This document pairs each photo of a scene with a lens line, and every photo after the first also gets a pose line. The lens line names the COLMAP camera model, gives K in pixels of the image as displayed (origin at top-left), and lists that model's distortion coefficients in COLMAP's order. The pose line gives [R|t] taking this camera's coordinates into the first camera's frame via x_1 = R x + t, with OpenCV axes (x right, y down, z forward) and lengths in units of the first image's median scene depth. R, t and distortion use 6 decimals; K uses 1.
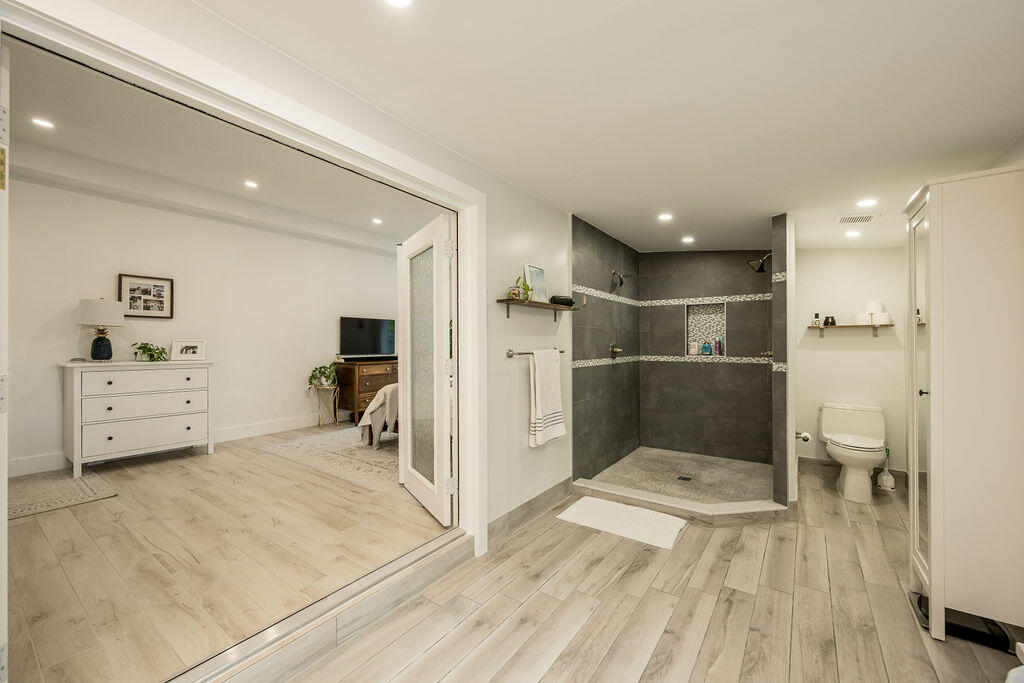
lens RADIAL K [[403.0, 0, 510.5], [0, 403.0, 342.3], [0, 0, 1]] dist [0.000587, -0.000382]
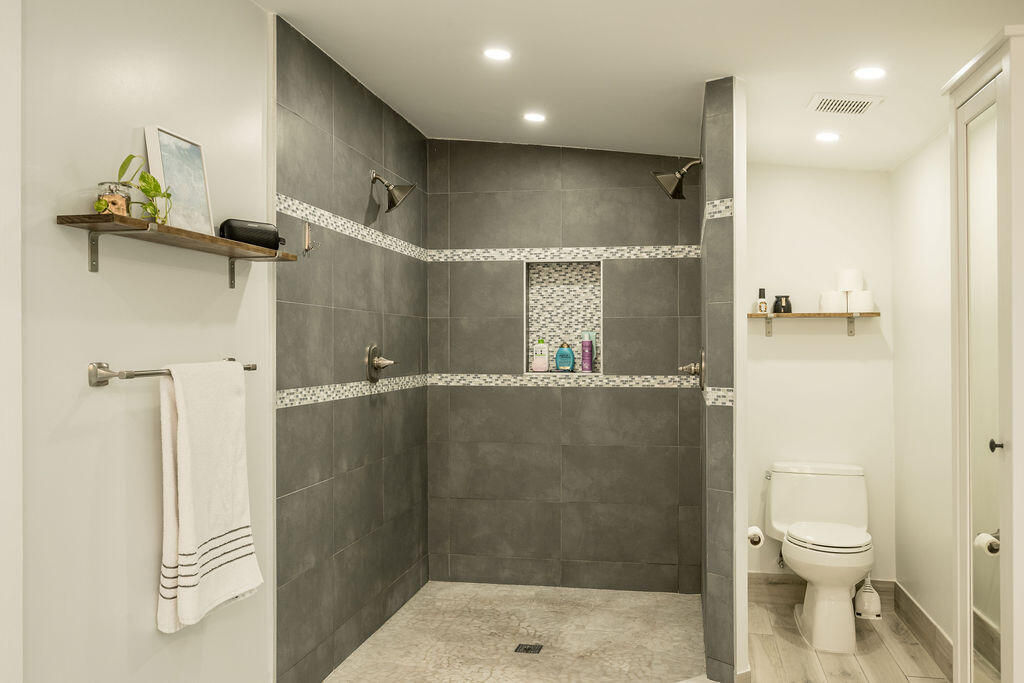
lens RADIAL K [[886.7, 0, 511.3], [0, 886.7, 346.3], [0, 0, 1]] dist [-0.005458, -0.006050]
pose [[0.908888, 0.003214, 0.417029, 0.002366], [-0.004616, 0.999987, 0.002355, 0.000213], [-0.417015, -0.004066, 0.908890, 0.117459]]
